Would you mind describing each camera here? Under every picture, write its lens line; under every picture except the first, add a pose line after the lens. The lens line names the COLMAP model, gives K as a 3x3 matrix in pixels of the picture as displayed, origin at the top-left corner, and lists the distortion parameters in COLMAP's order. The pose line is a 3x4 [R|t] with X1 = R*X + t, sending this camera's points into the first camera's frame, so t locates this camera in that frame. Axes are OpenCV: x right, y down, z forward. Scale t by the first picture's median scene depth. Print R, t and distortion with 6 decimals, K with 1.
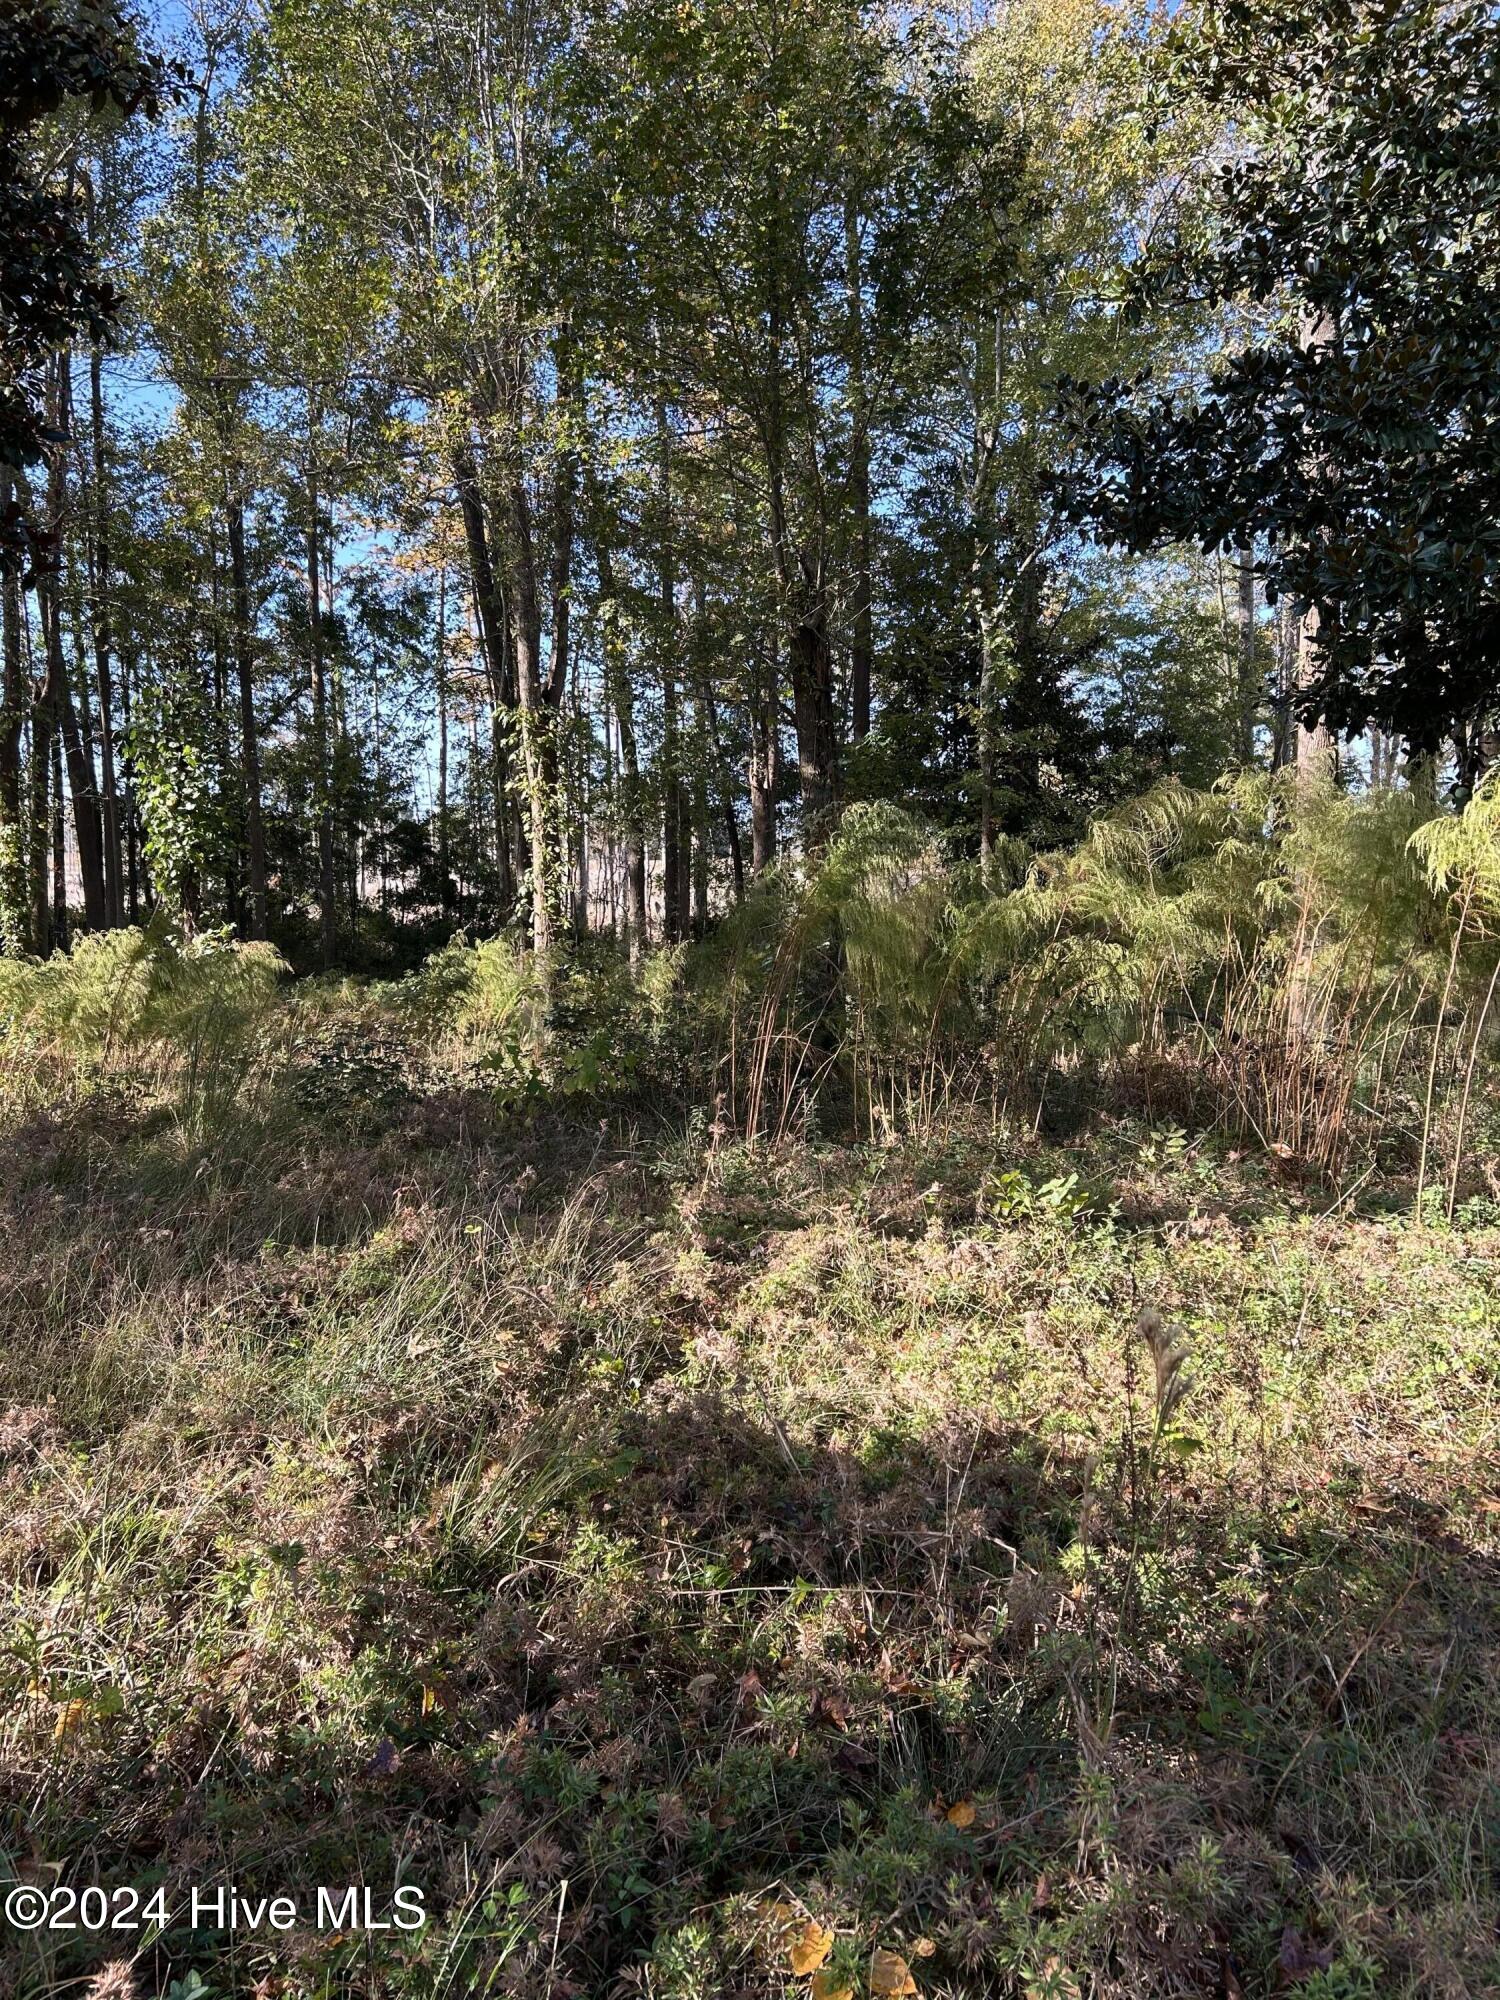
lens RADIAL K [[1472.8, 0, 750.0], [0, 1472.8, 1000.0], [0, 0, 1]] dist [0.044838, -0.054546]
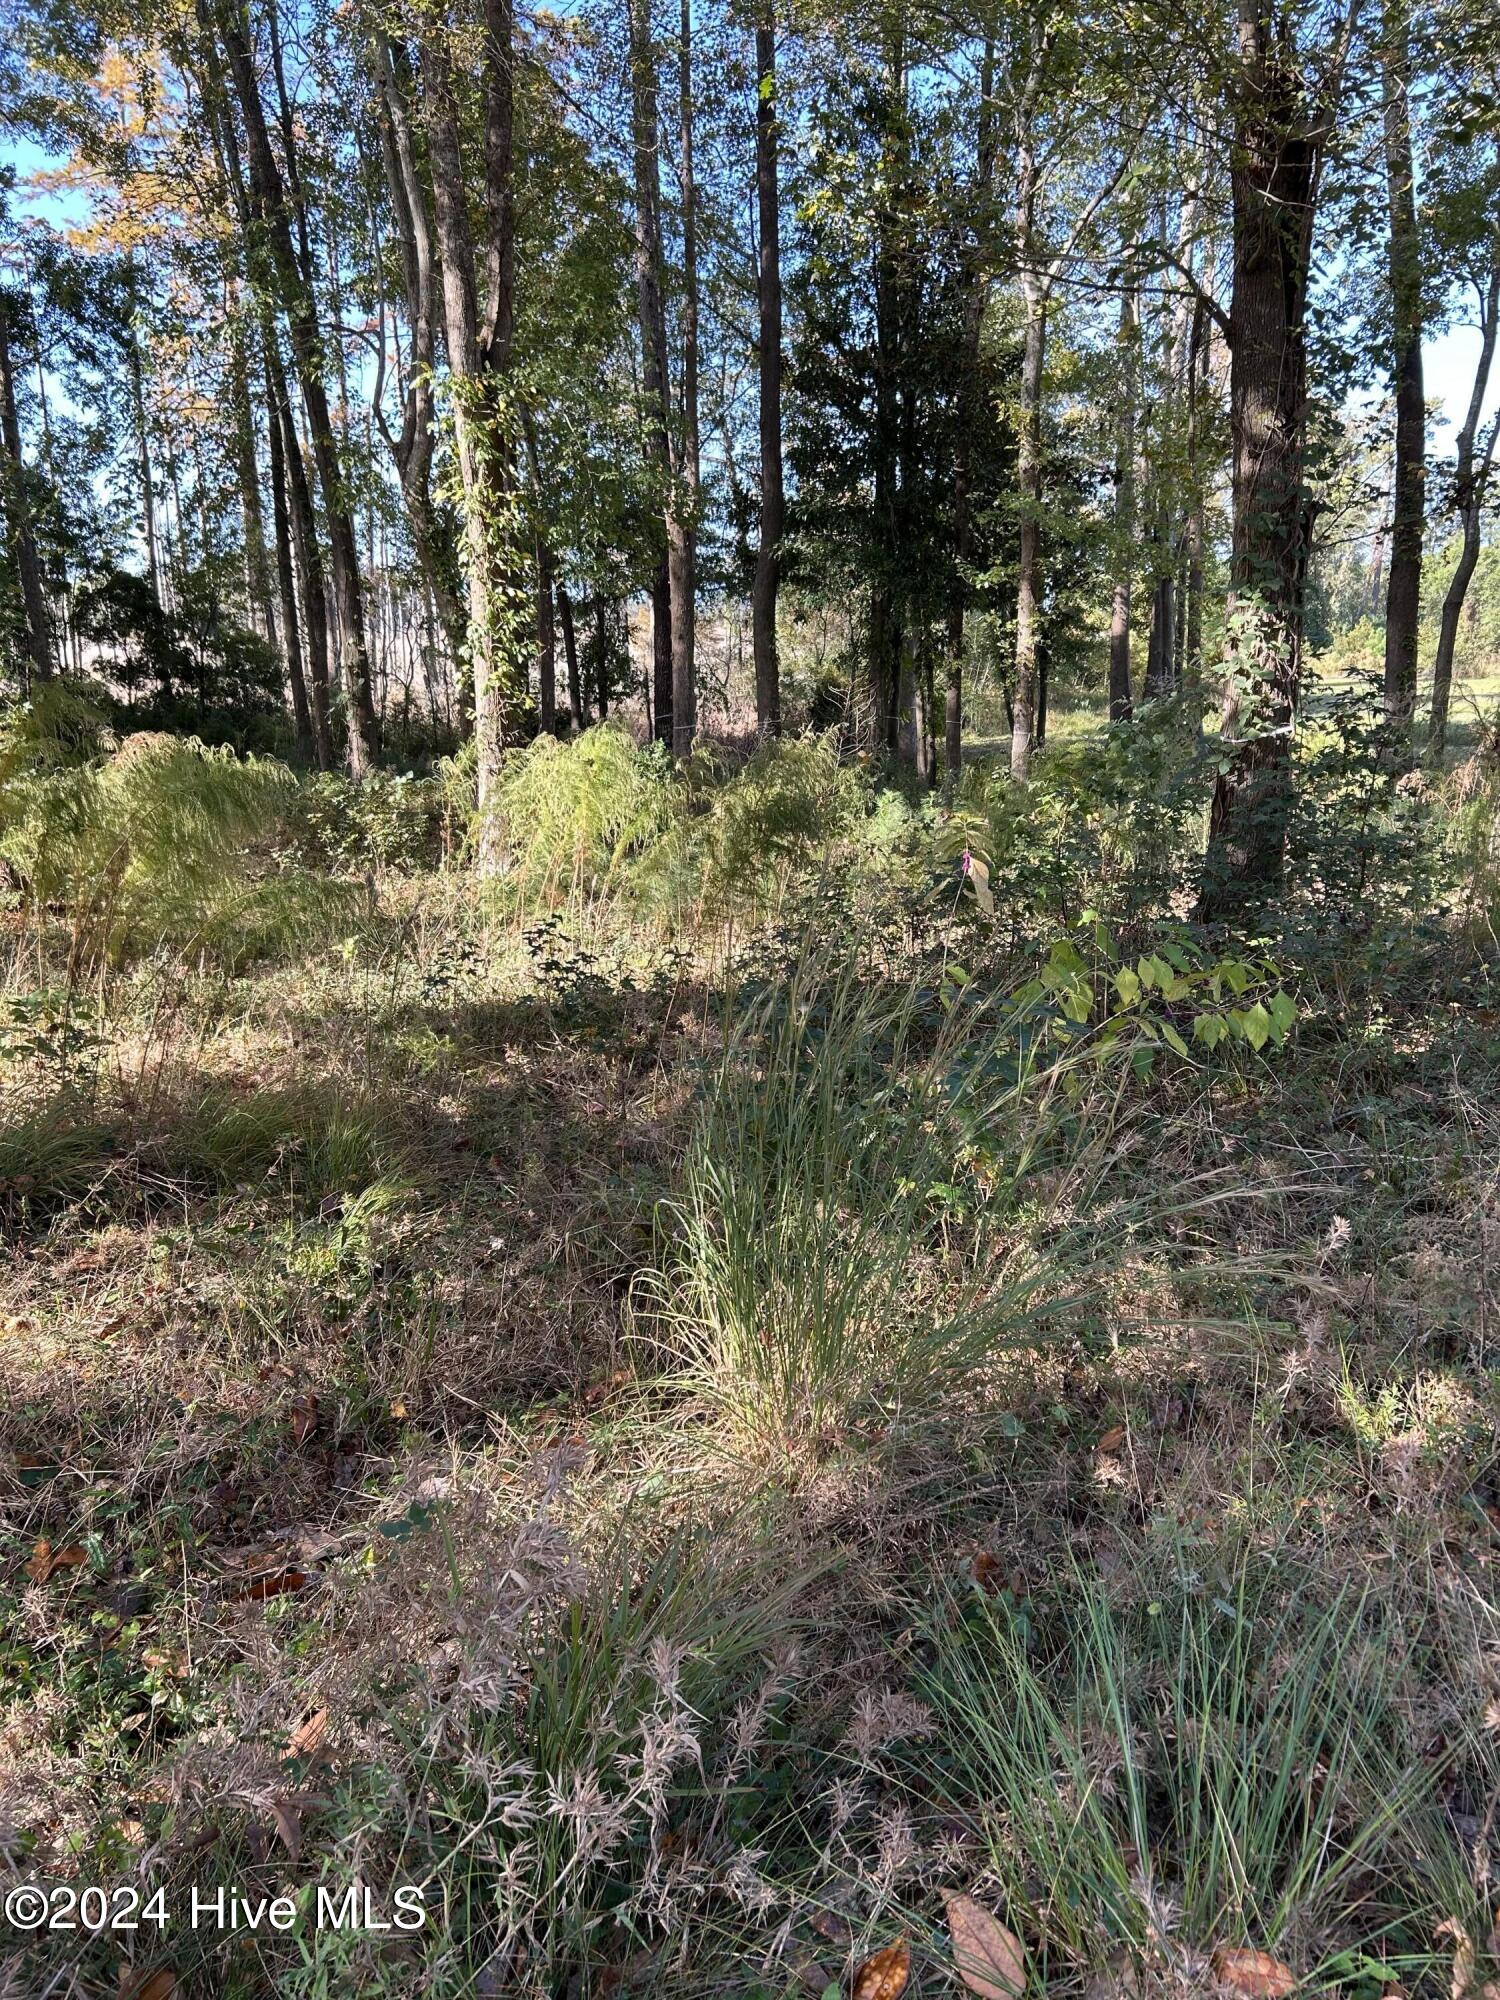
lens RADIAL K [[1472.8, 0, 750.0], [0, 1472.8, 1000.0], [0, 0, 1]] dist [0.044838, -0.054546]
pose [[0.978401, -0.046980, 0.201305, -0.152607], [0.016982, 0.988808, 0.148225, -0.010621], [-0.206015, -0.141605, 0.968249, 0.237969]]
